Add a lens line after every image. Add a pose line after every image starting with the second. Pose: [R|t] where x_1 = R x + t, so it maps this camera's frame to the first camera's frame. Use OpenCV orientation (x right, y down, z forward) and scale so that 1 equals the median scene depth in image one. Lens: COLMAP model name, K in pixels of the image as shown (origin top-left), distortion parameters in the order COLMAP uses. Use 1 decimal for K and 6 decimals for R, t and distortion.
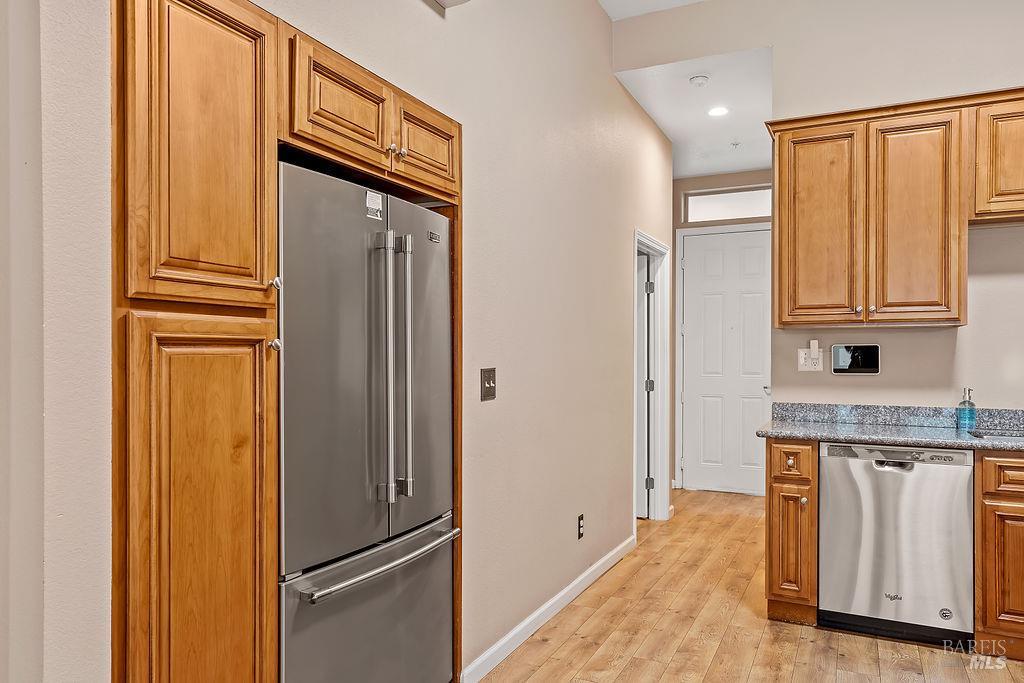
lens RADIAL K [[747.7, 0, 510.7], [0, 747.7, 357.5], [0, 0, 1]] dist [0.005933, 0.001212]
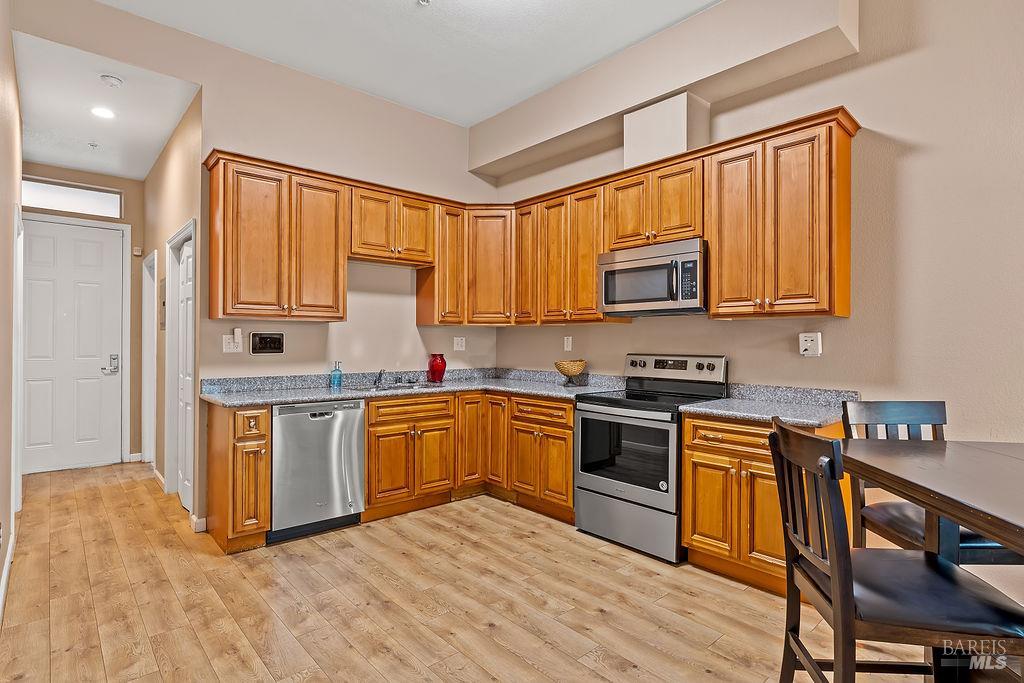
lens RADIAL K [[520.2, 0, 512.0], [0, 520.2, 341.5], [0, 0, 1]] dist [-0.002557, 0.000574]
pose [[0.369920, -0.000057, 0.929064, -0.277954], [0.000691, 1.000000, -0.000213, -0.000276], [-0.929063, 0.000721, 0.369920, 0.253490]]
